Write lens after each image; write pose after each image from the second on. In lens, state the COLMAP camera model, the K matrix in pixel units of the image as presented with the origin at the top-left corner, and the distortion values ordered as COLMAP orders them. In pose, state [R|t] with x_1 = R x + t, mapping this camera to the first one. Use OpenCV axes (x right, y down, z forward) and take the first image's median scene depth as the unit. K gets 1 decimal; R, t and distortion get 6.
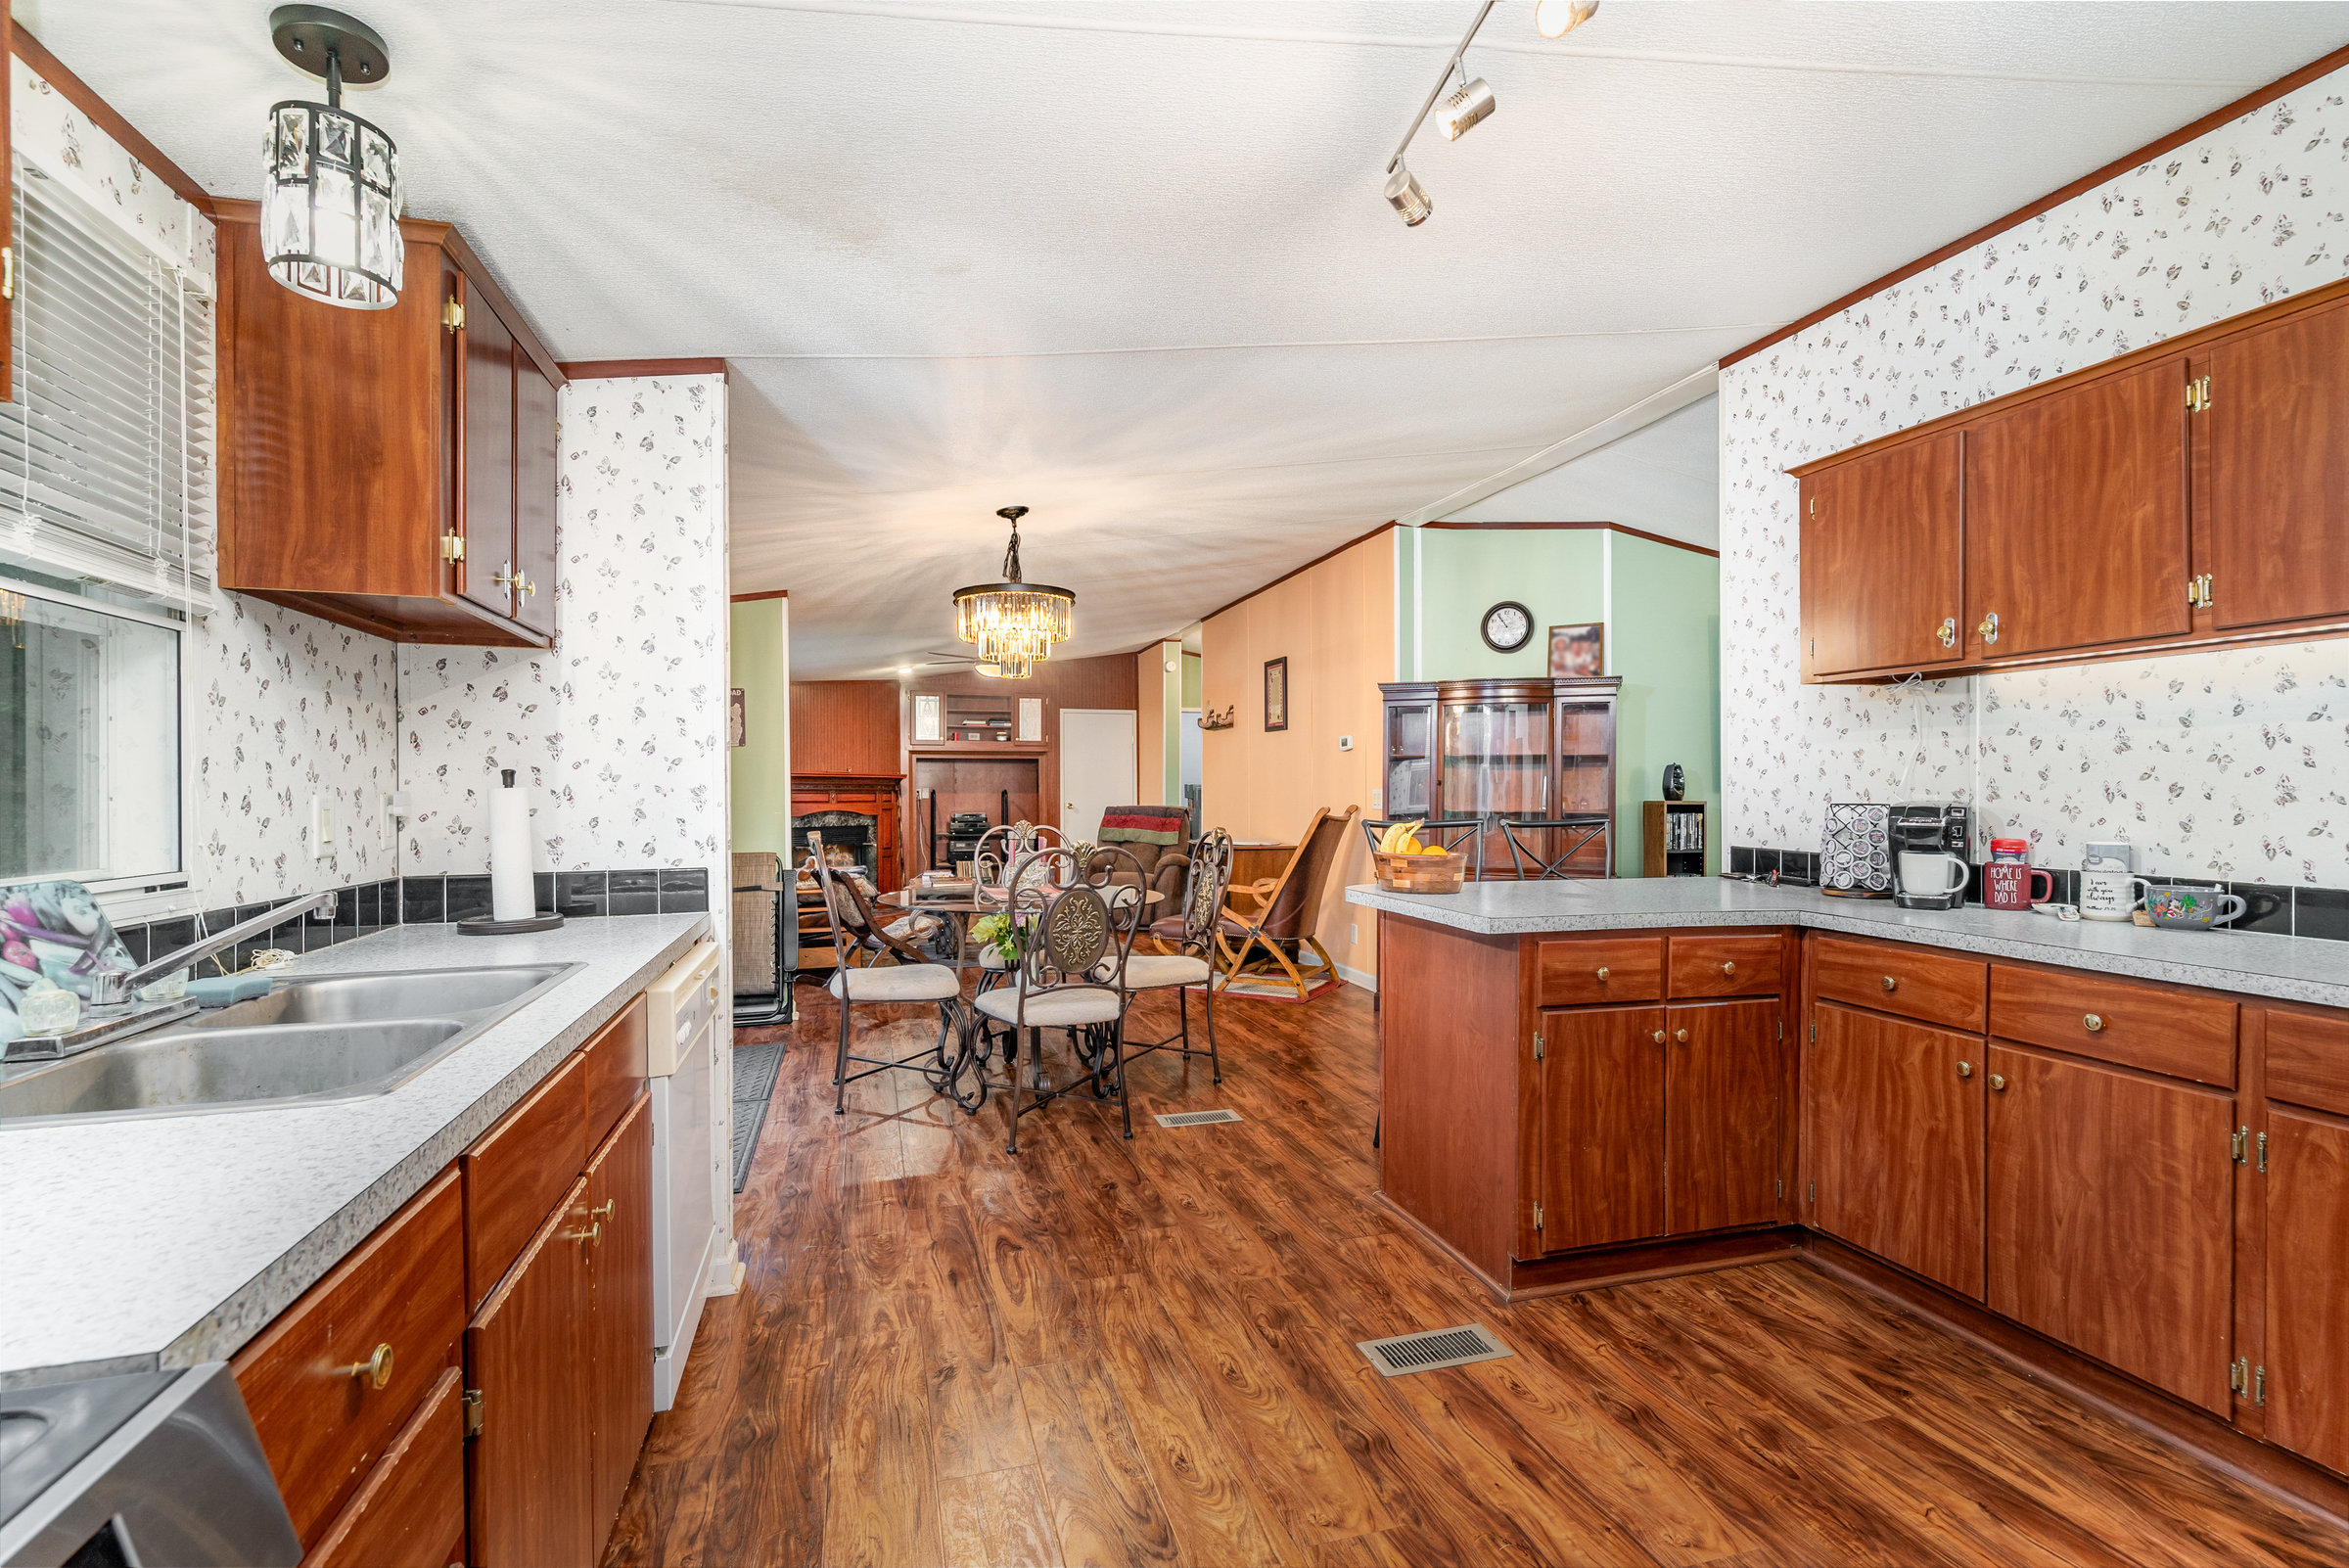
lens RADIAL K [[1059.6, 0, 1172.3], [0, 1059.6, 792.2], [0, 0, 1]] dist [-0.001134, -0.000298]
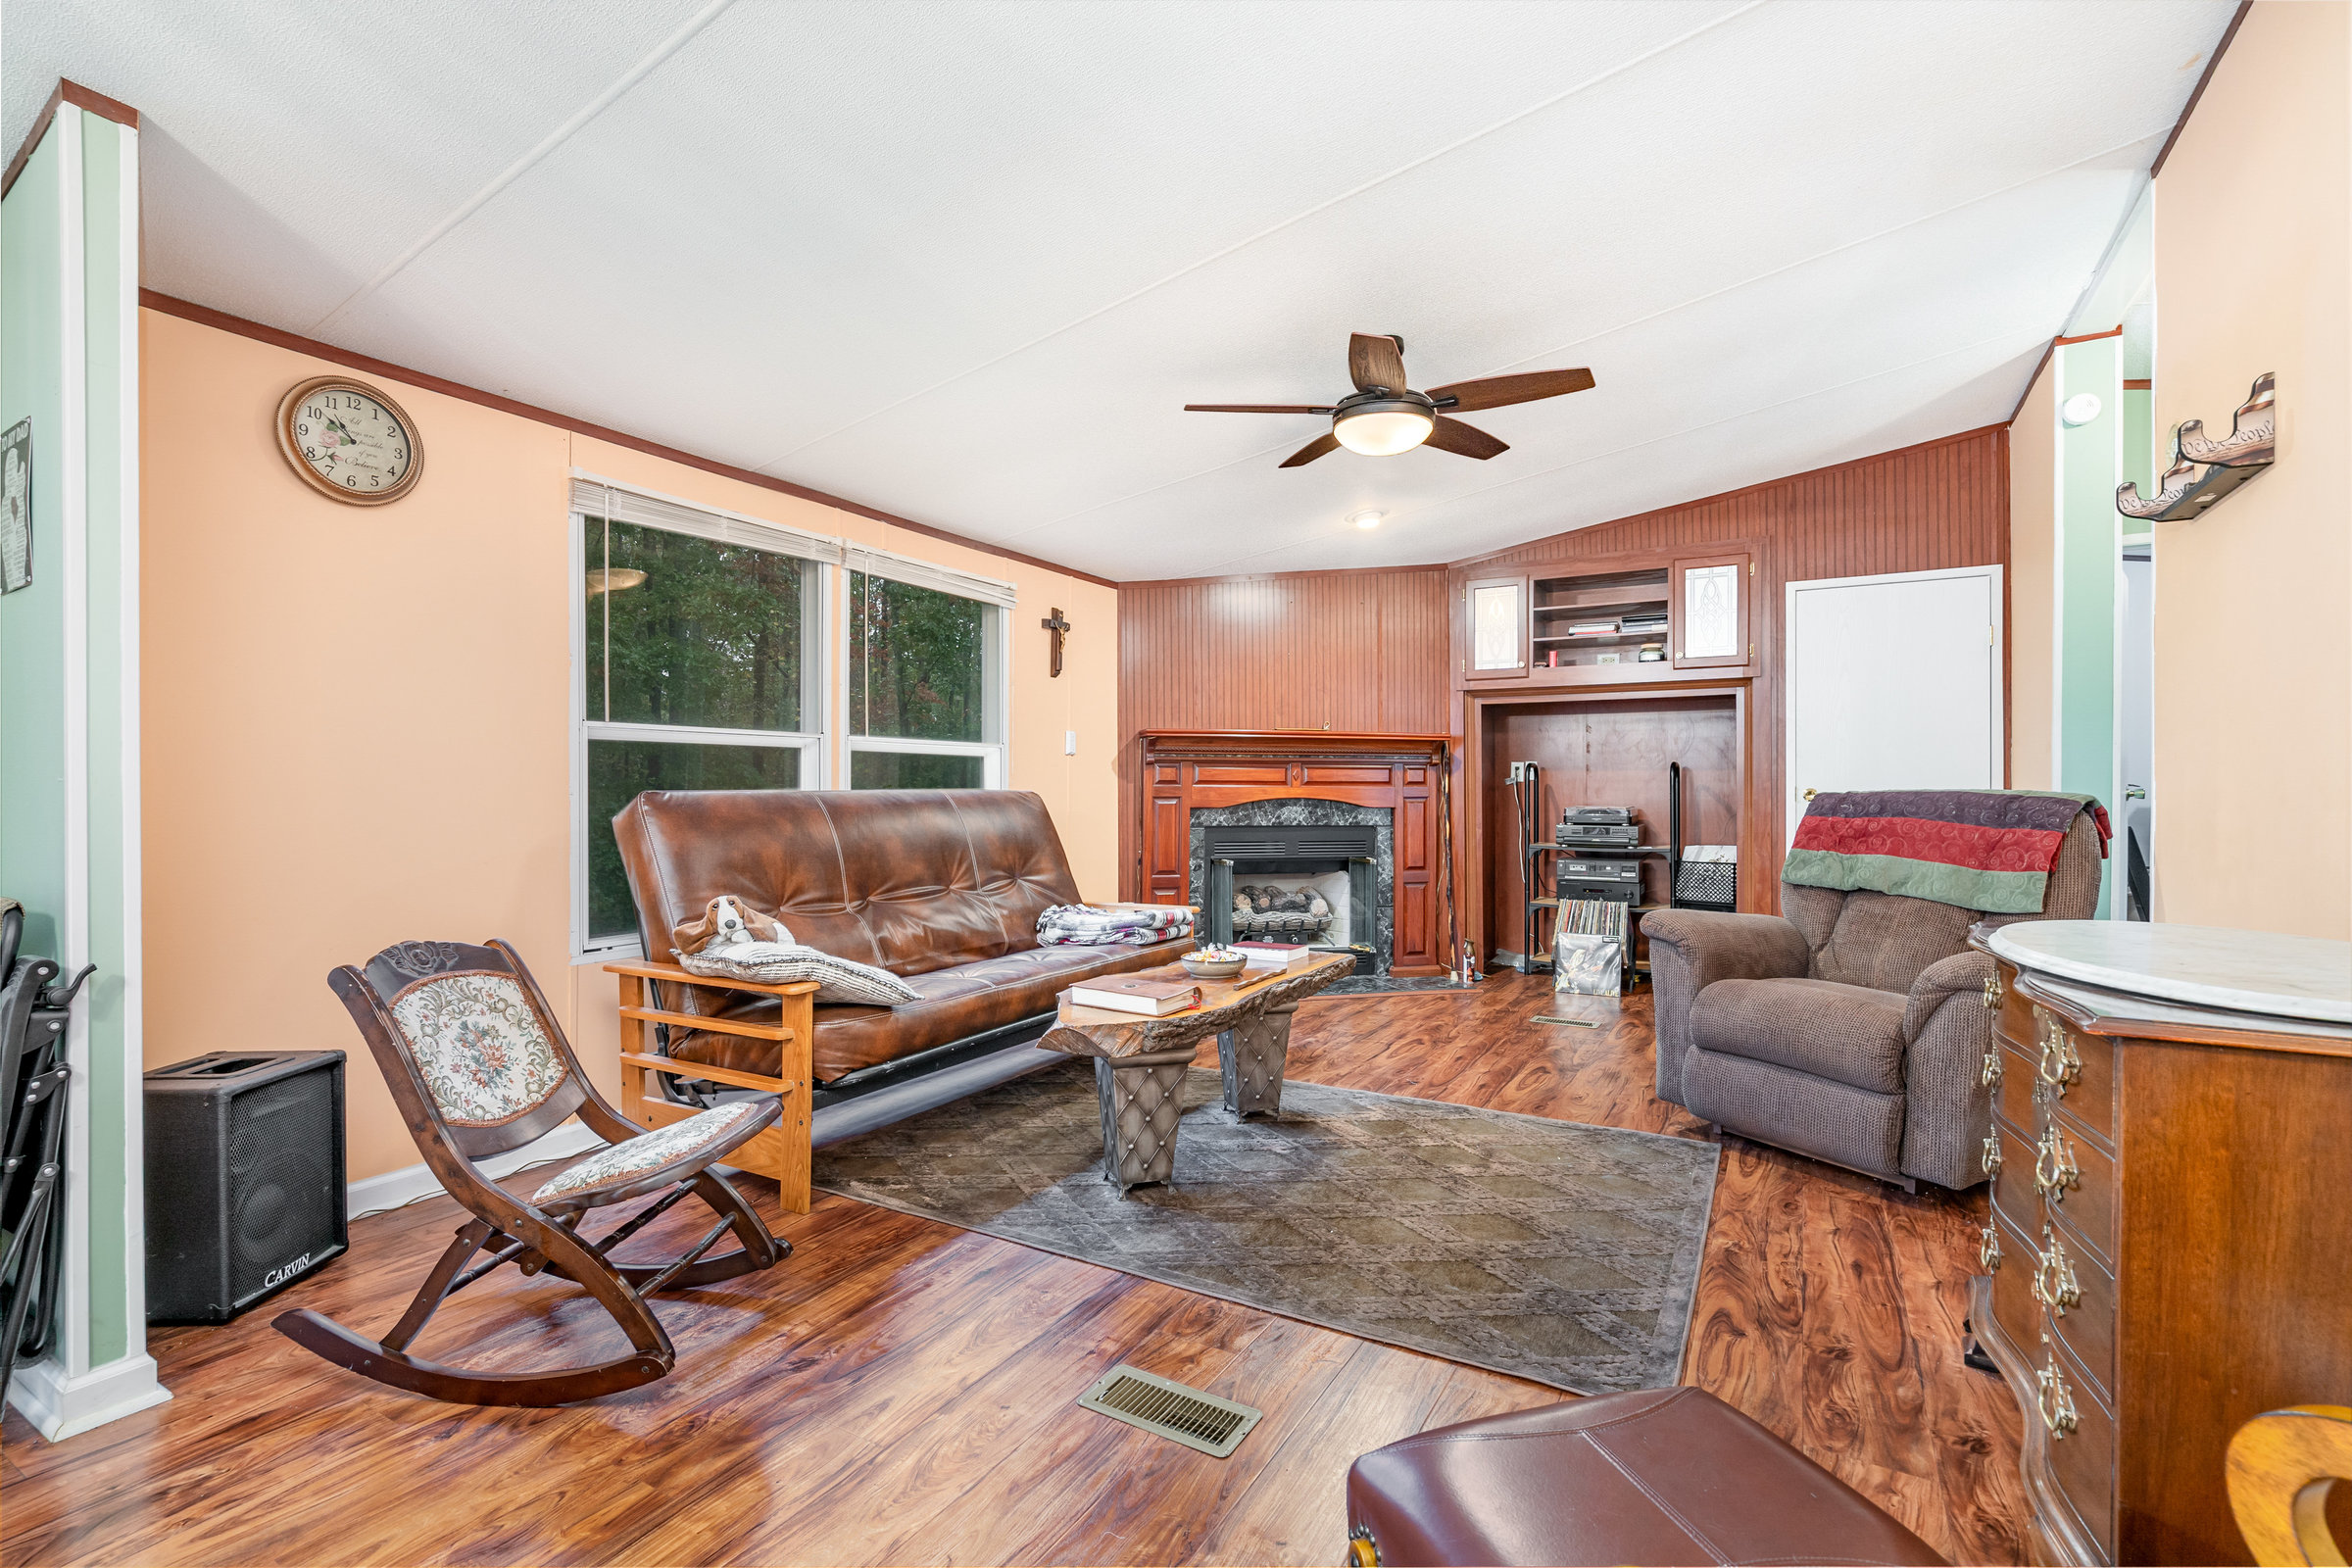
lens RADIAL K [[1061.0, 0, 1176.8], [0, 1061.0, 787.5], [0, 0, 1]] dist [-0.001134, -0.000298]
pose [[0.683827, 0.001675, -0.729642, 0.052825], [-0.000326, 0.999998, 0.001990, 0.010362], [0.729644, -0.001123, 0.683826, 0.542649]]
